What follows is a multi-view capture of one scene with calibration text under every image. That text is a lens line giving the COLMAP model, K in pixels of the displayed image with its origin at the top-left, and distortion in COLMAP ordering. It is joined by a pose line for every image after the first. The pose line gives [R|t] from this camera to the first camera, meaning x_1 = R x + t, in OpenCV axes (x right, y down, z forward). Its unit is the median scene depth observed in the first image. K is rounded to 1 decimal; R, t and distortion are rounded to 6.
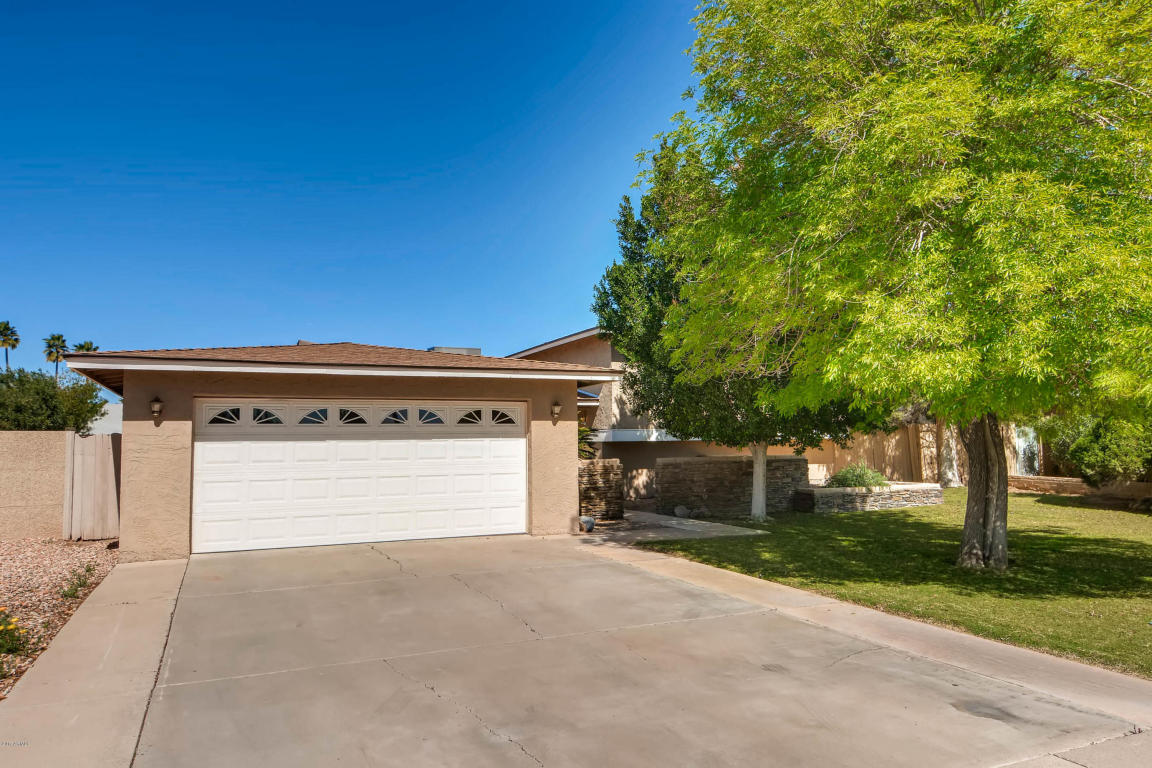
lens RADIAL K [[773.5, 0, 574.7], [0, 773.5, 375.3], [0, 0, 1]] dist [0.004697, 0.003610]
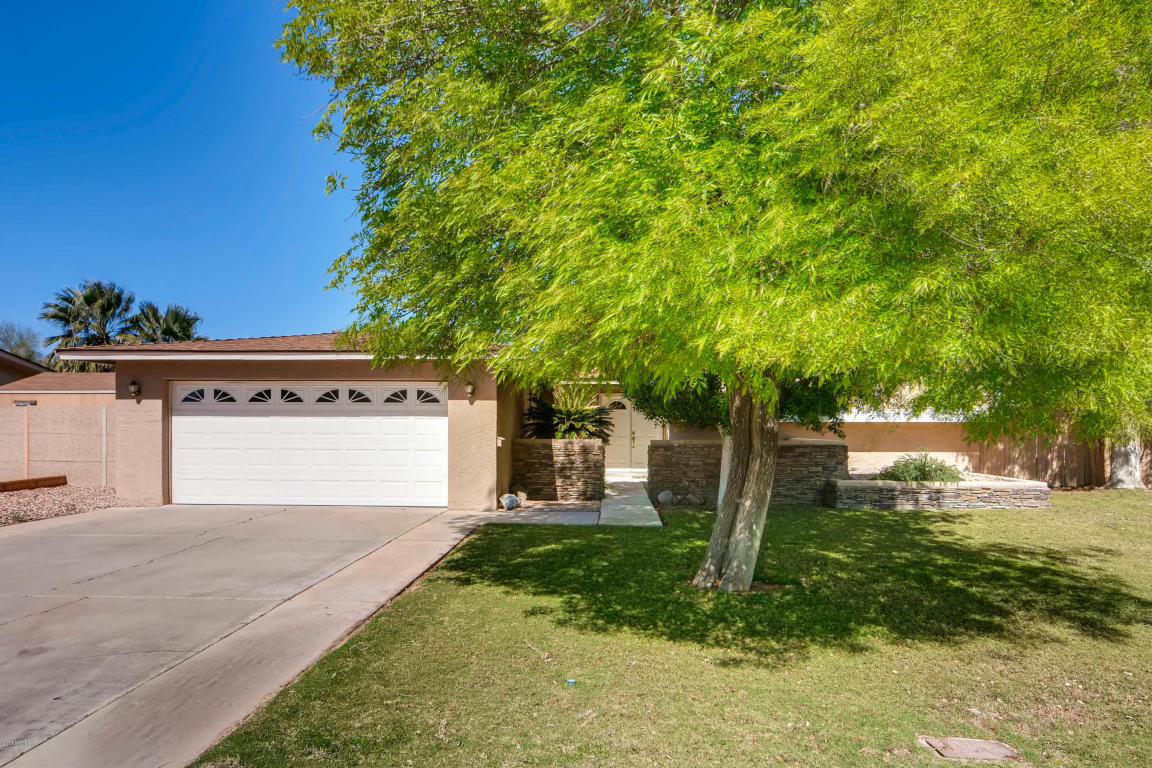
lens RADIAL K [[724.4, 0, 576.0], [0, 724.4, 384.0], [0, 0, 1]] dist [0.003480, 0.001865]
pose [[0.896209, -0.007907, -0.443562, 0.529215], [0.023451, 0.999288, 0.029570, 0.012472], [0.443012, -0.036903, 0.895756, 0.204465]]
